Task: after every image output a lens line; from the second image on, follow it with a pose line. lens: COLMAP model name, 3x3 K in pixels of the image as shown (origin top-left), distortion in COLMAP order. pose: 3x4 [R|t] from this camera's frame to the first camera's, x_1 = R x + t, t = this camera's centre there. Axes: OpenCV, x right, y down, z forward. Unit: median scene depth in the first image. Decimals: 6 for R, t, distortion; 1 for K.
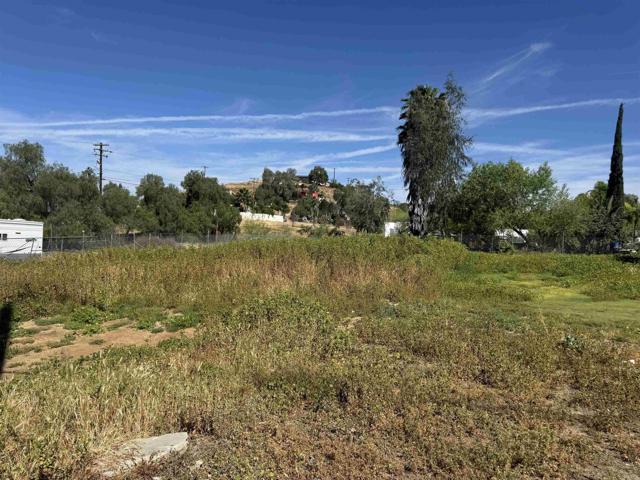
lens RADIAL K [[434.9, 0, 345.7], [0, 434.9, 266.0], [0, 0, 1]] dist [0.060722, -0.064884]
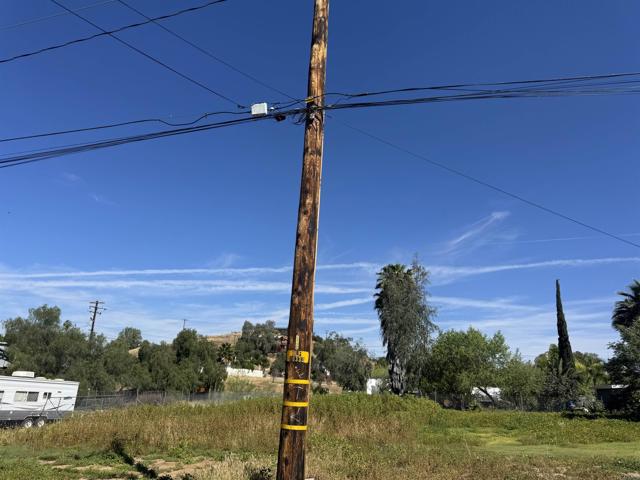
lens RADIAL K [[450.8, 0, 349.6], [0, 450.8, 238.9], [0, 0, 1]] dist [0.056948, -0.074140]
pose [[0.998310, 0.021337, 0.054049, -0.013136], [0.001061, 0.923295, -0.384090, 0.004826], [-0.058099, 0.383498, 0.921712, -0.100703]]
